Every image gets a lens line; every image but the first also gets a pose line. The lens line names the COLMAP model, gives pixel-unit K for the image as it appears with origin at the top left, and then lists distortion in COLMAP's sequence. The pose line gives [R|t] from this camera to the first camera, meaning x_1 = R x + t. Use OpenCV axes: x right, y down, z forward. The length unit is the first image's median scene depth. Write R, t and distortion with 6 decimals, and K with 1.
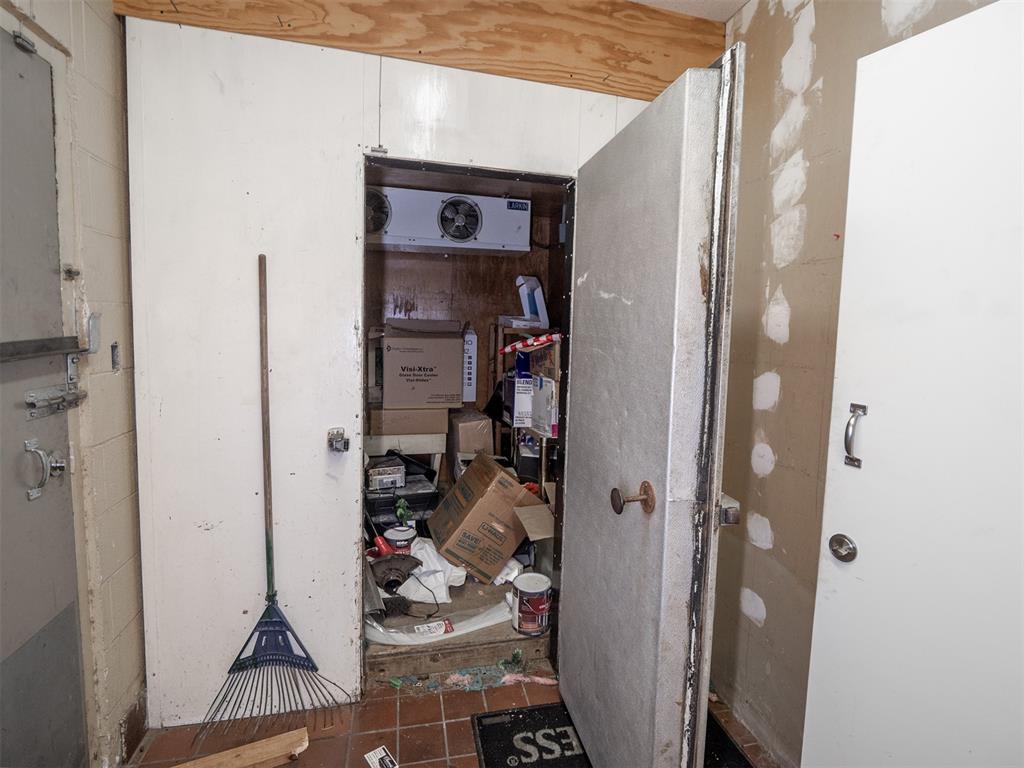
lens RADIAL K [[507.6, 0, 527.6], [0, 507.6, 374.0], [0, 0, 1]] dist [-0.011834, -0.002170]
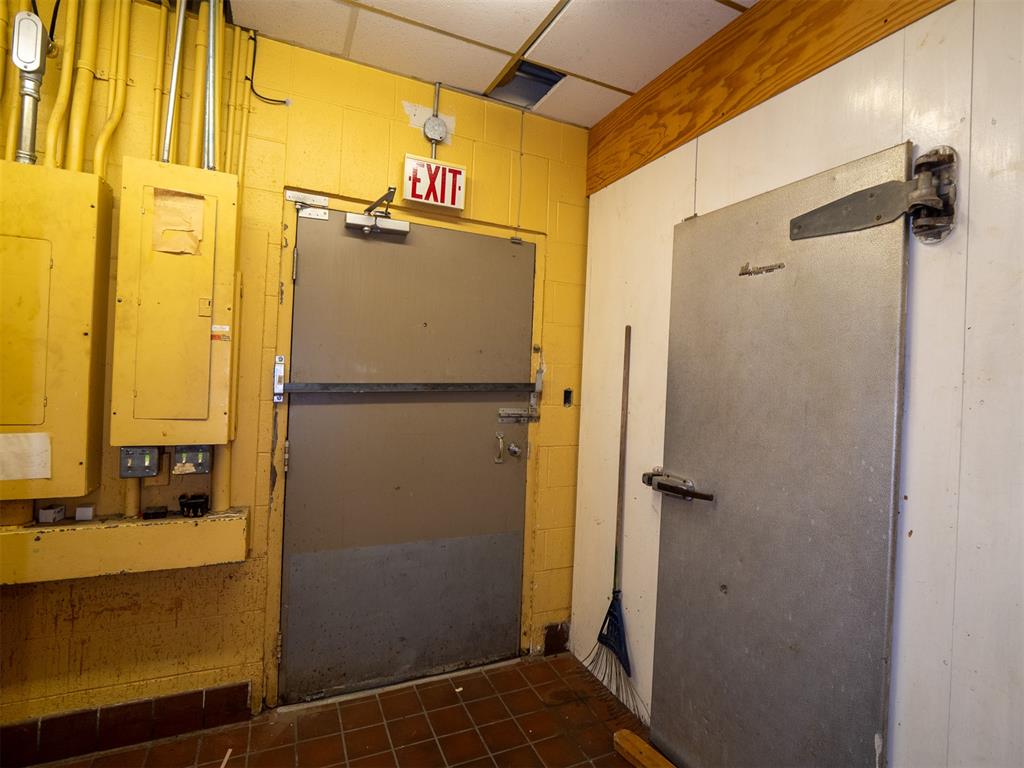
lens RADIAL K [[507.6, 0, 527.6], [0, 507.6, 374.0], [0, 0, 1]] dist [-0.011834, -0.002170]
pose [[0.210802, -0.031753, -0.977013, 0.702966], [-0.118173, 0.991314, -0.057715, 0.000102], [0.970360, 0.127623, 0.205219, 0.466459]]
